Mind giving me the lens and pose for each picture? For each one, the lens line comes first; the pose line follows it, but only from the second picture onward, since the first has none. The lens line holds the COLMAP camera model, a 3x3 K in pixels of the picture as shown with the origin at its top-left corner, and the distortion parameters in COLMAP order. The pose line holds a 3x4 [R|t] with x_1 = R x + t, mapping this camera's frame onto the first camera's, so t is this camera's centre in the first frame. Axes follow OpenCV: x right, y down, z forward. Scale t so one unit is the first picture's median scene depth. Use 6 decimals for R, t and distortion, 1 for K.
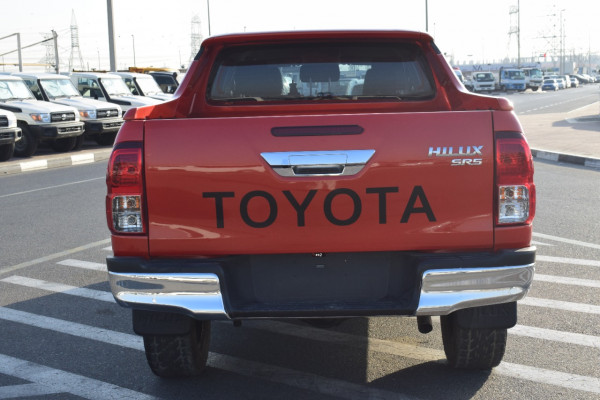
lens RADIAL K [[1276.5, 0, 300.0], [0, 1276.5, 200.0], [0, 0, 1]] dist [-0.038270, -0.361665]
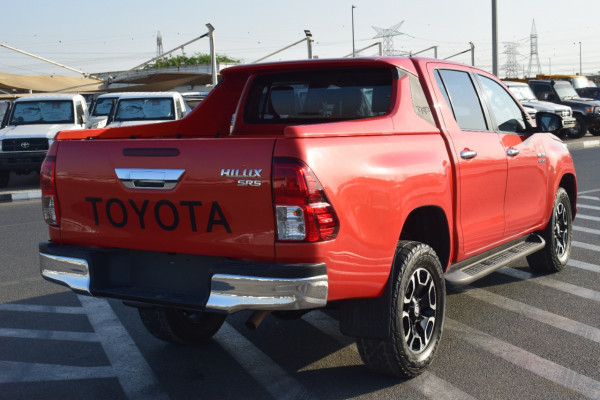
lens RADIAL K [[1276.5, 0, 300.0], [0, 1276.5, 200.0], [0, 0, 1]] dist [-0.038270, -0.361665]
pose [[0.711323, 0.055638, -0.700660, 0.965330], [-0.044857, 0.998423, 0.033743, -0.055309], [0.701432, 0.007428, 0.712697, 0.218850]]
